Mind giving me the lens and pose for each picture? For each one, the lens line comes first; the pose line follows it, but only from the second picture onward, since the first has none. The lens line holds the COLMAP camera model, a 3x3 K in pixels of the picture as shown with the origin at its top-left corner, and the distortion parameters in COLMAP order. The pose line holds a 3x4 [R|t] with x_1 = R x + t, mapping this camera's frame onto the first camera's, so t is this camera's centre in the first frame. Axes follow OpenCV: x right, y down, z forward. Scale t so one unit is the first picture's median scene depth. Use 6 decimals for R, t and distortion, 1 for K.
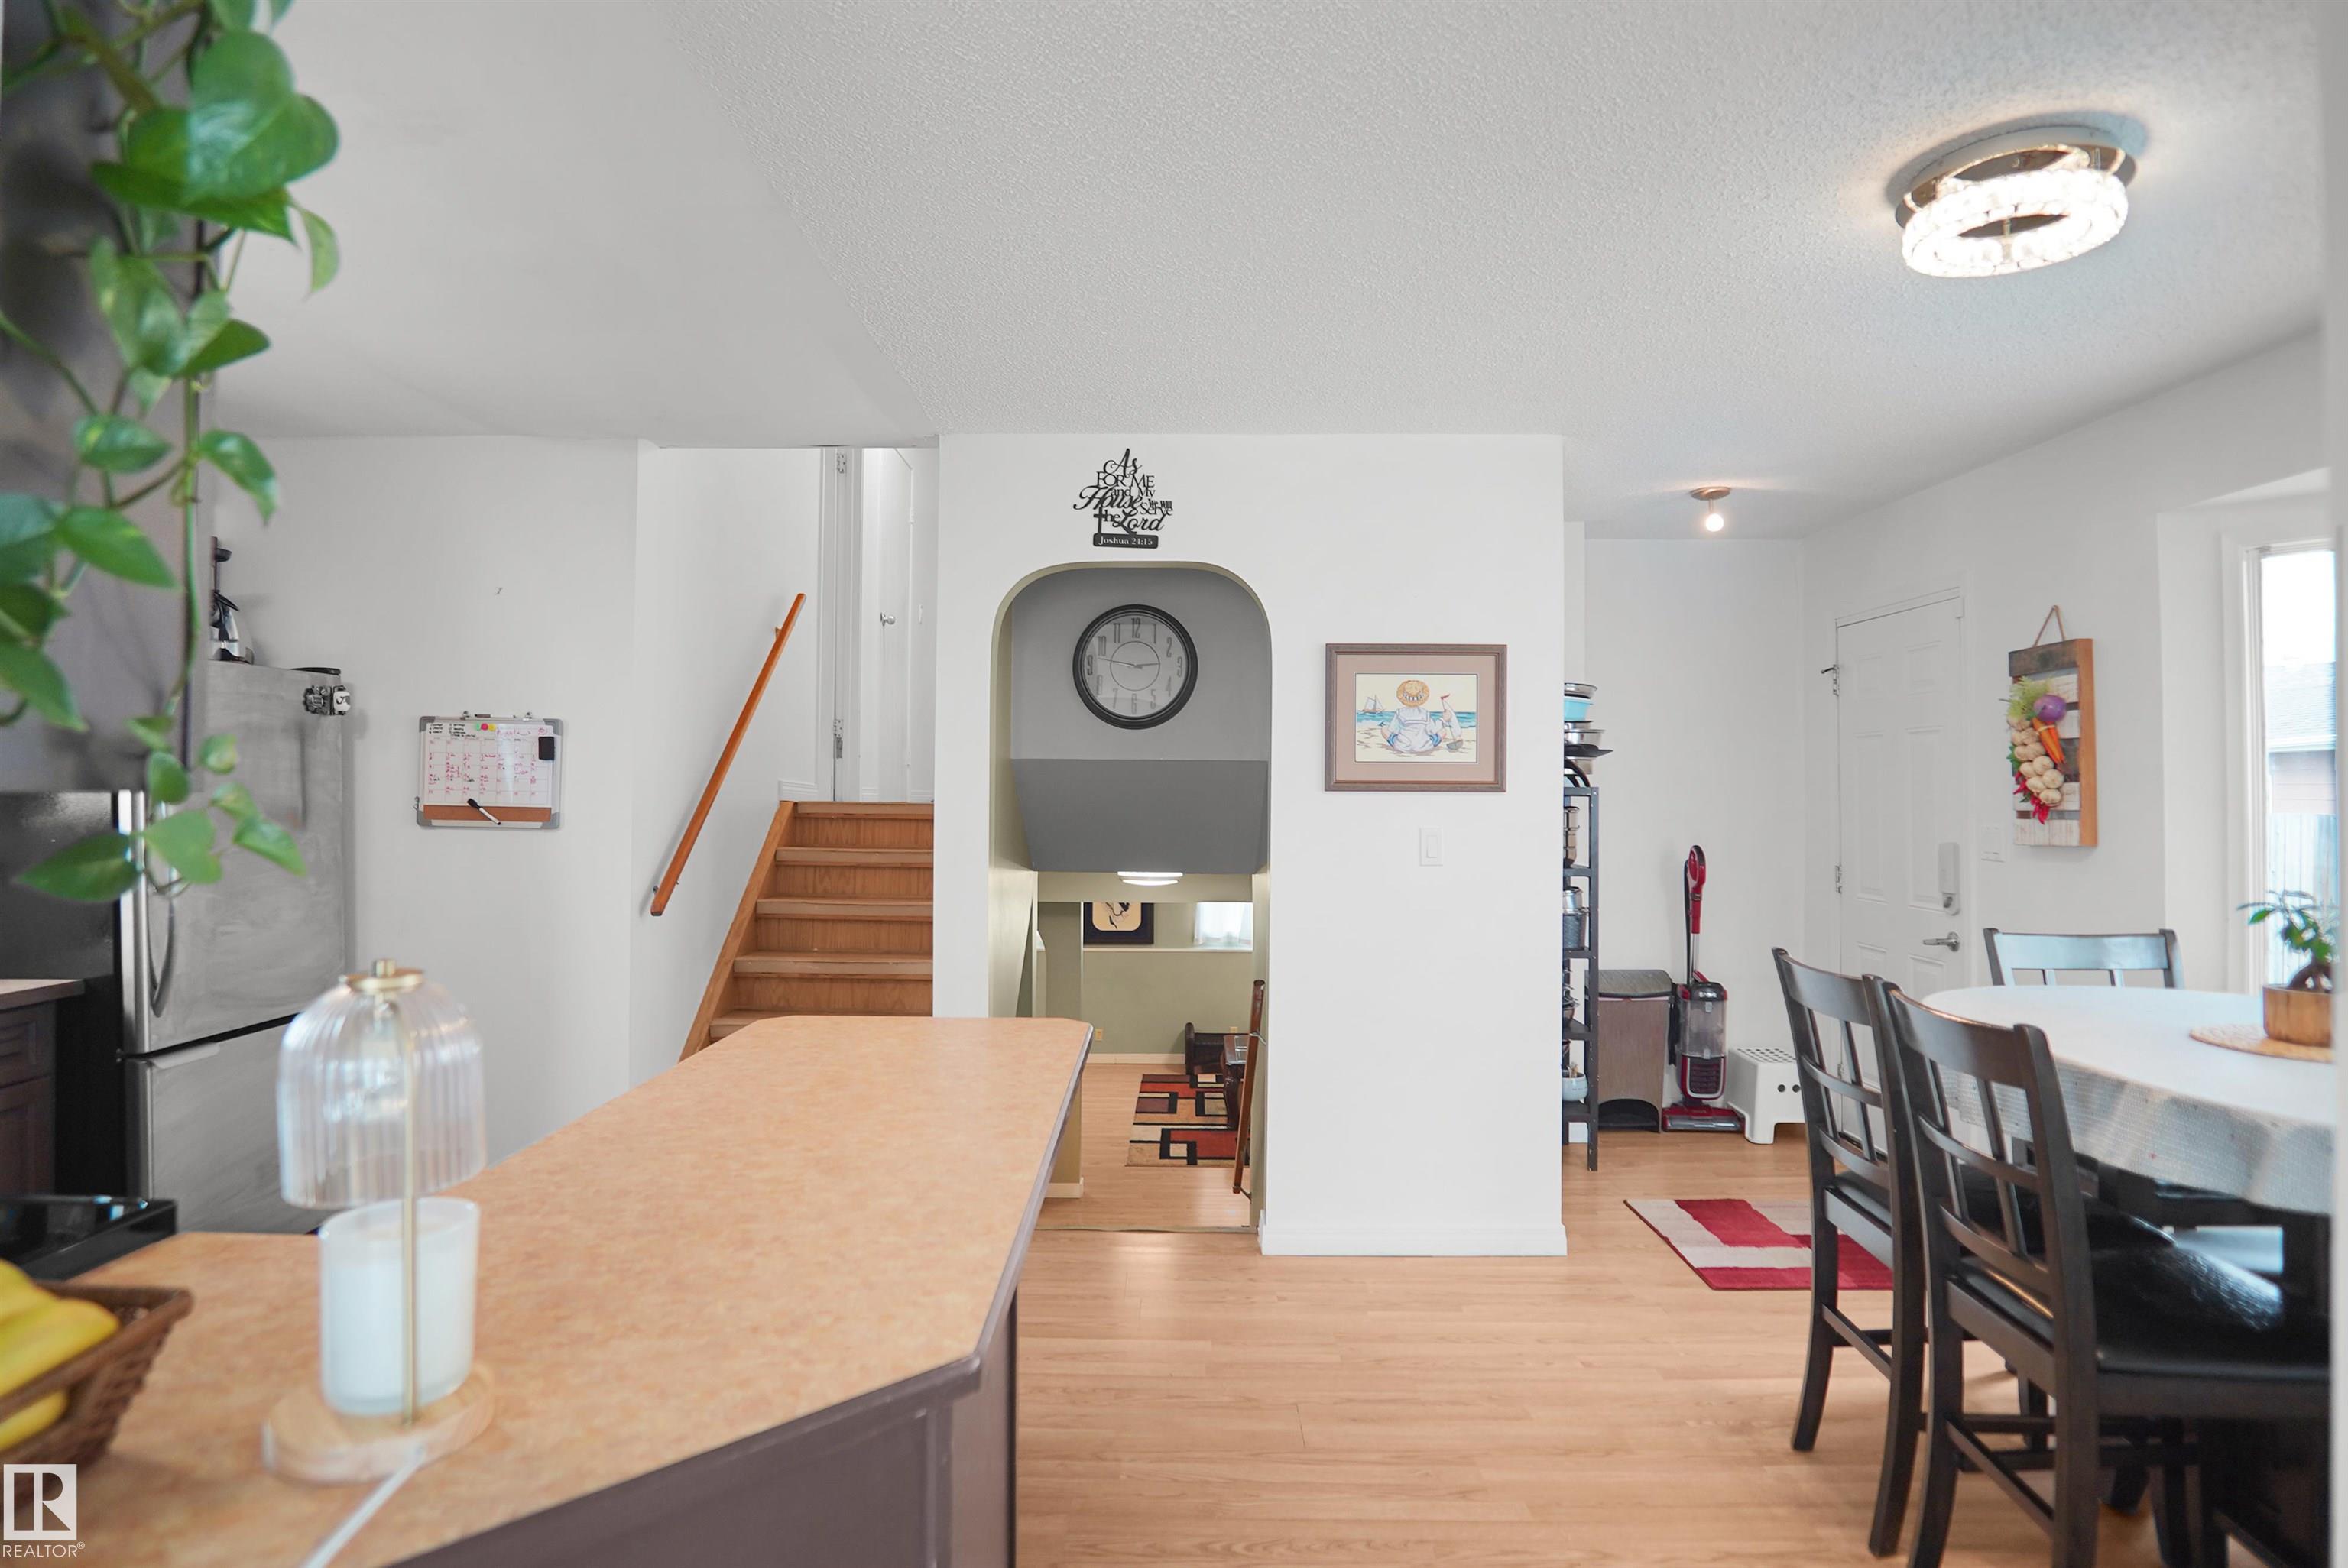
lens RADIAL K [[1278.8, 0, 1154.8], [0, 1278.8, 773.4], [0, 0, 1]] dist [-0.034412, 0.010721]
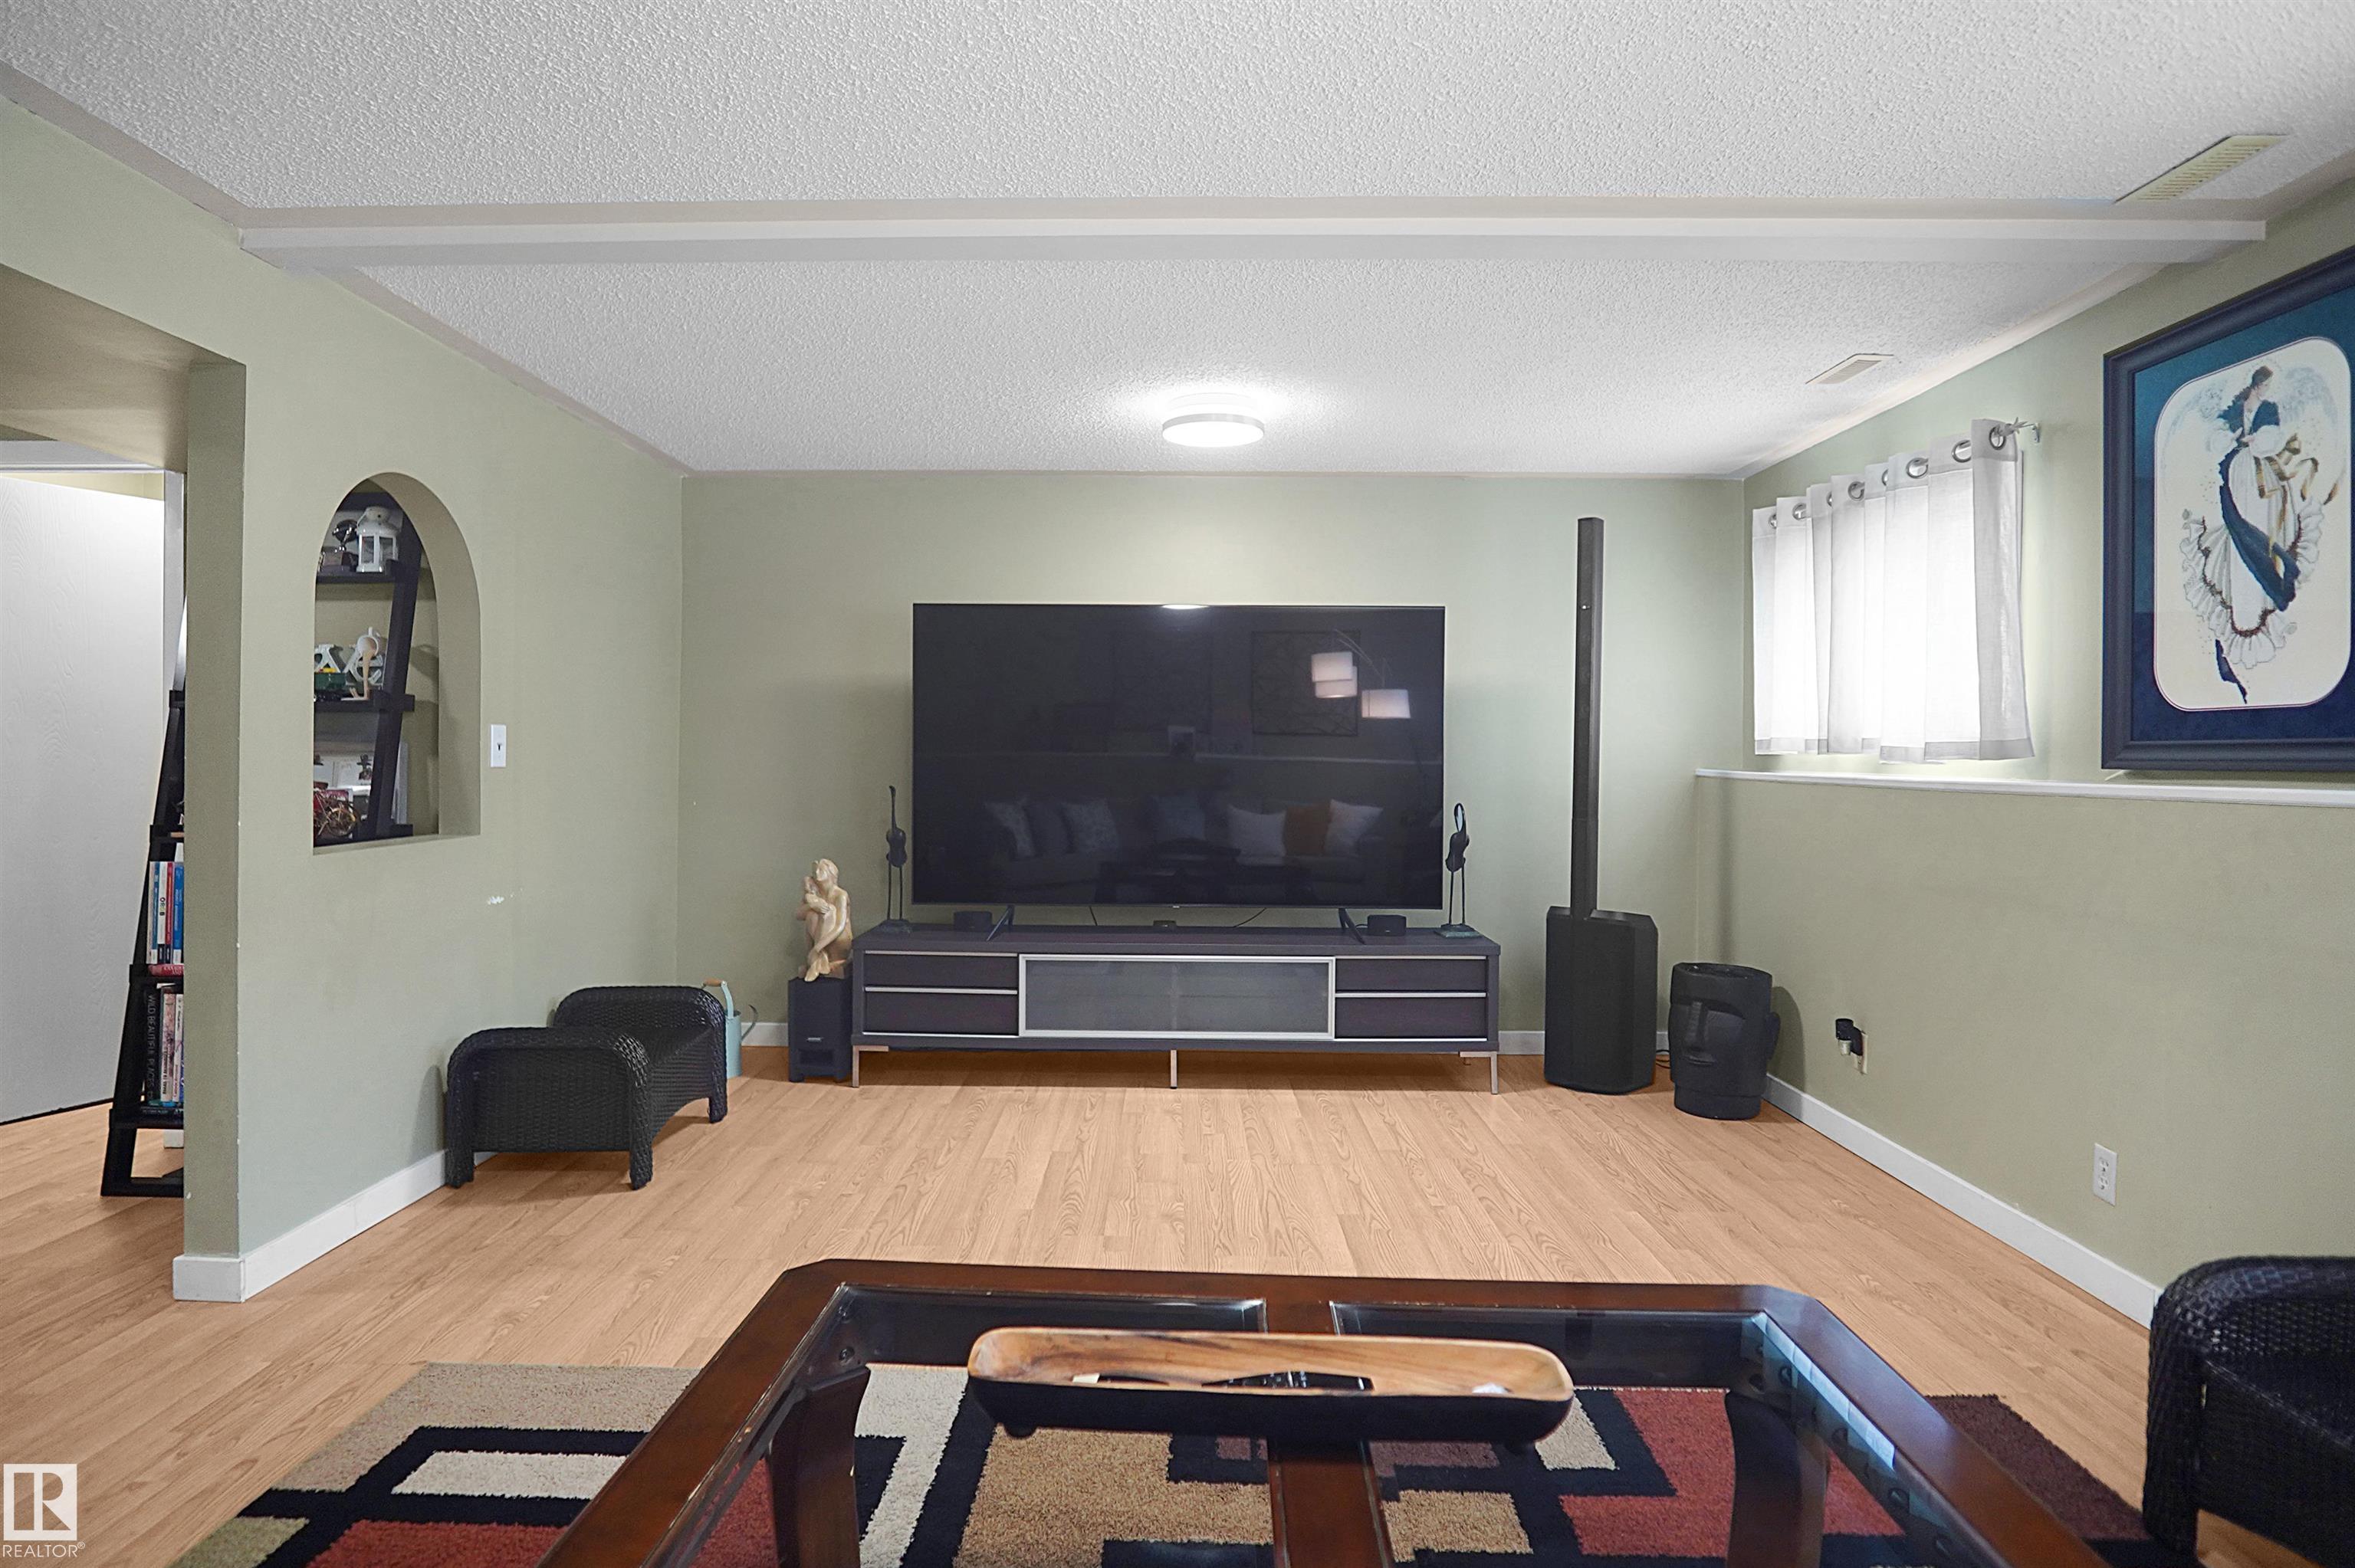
lens RADIAL K [[1282.6, 0, 1178.1], [0, 1282.6, 764.9], [0, 0, 1]] dist [-0.034412, 0.010721]
pose [[-0.007394, -0.000642, -0.999972, 0.590321], [0.007238, 0.999974, -0.000696, 0.448009], [0.999946, -0.007242, -0.007389, 2.837493]]
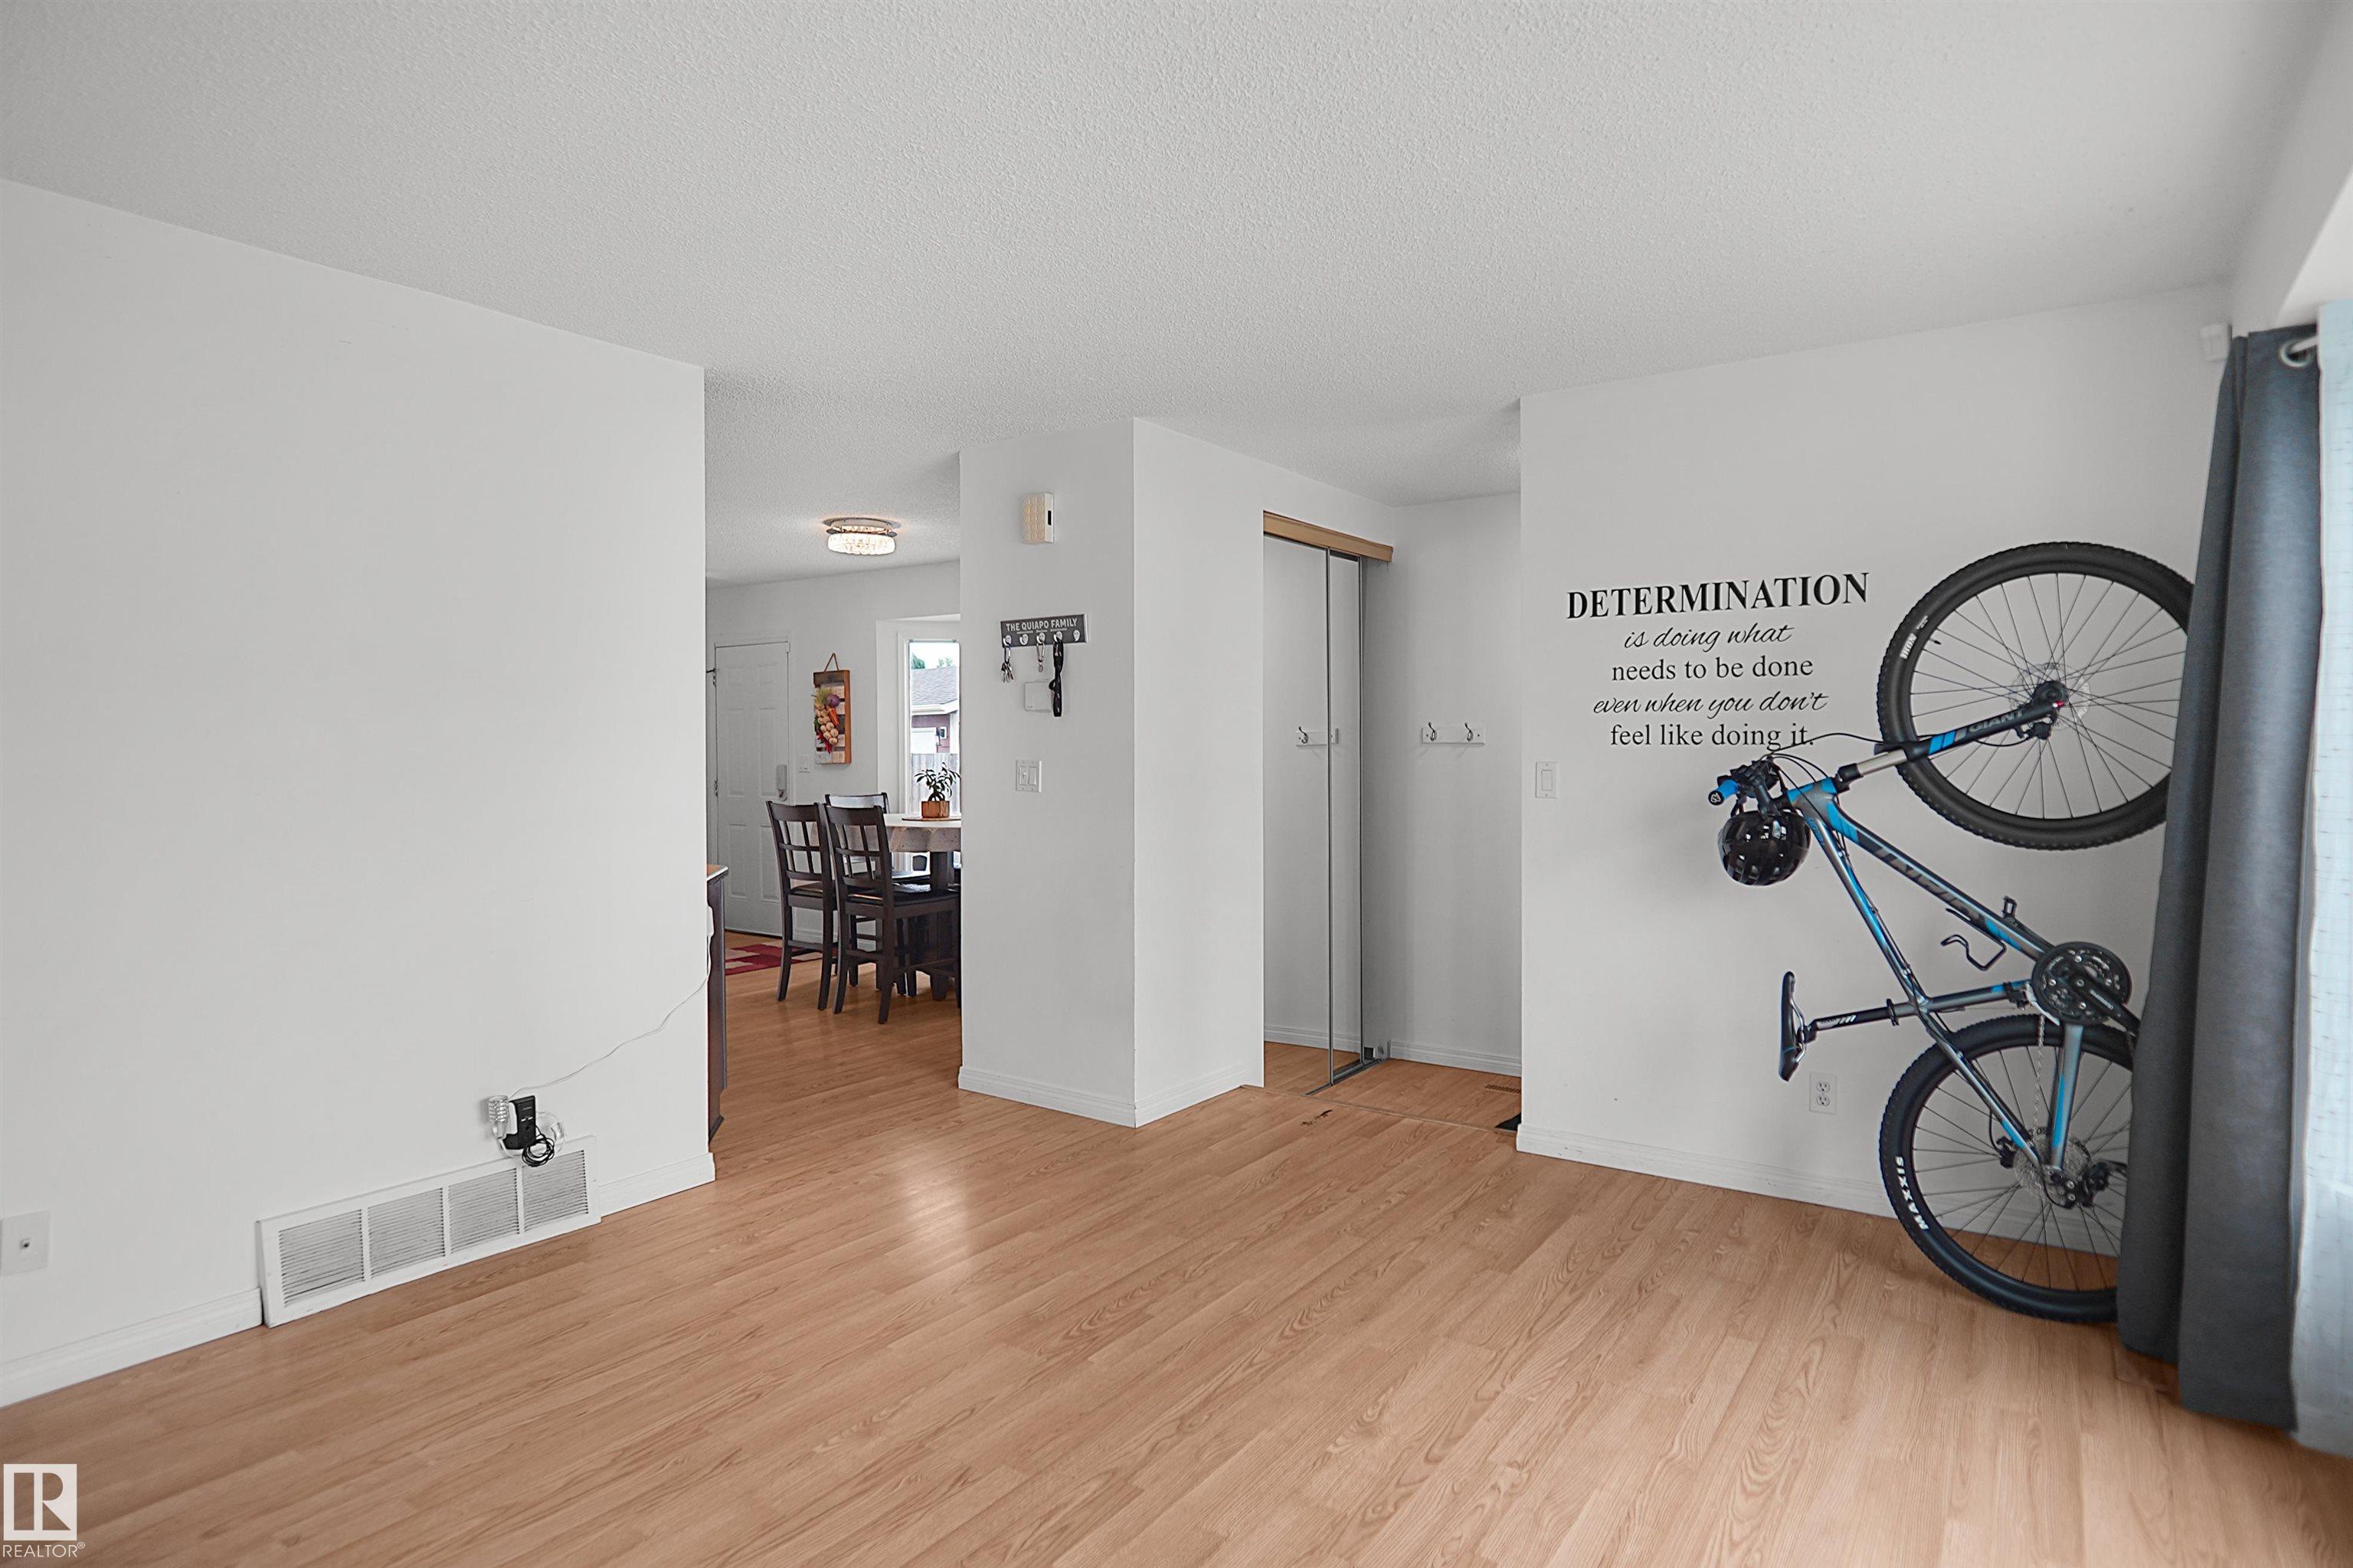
lens RADIAL K [[1281.7, 0, 1168.5], [0, 1281.7, 738.3], [0, 0, 1]] dist [-0.034412, 0.010721]
pose [[0.565561, -0.002568, 0.824703, -0.779319], [-0.002644, 0.999984, 0.004927, 0.001590], [-0.824702, -0.004968, 0.565545, -0.727769]]
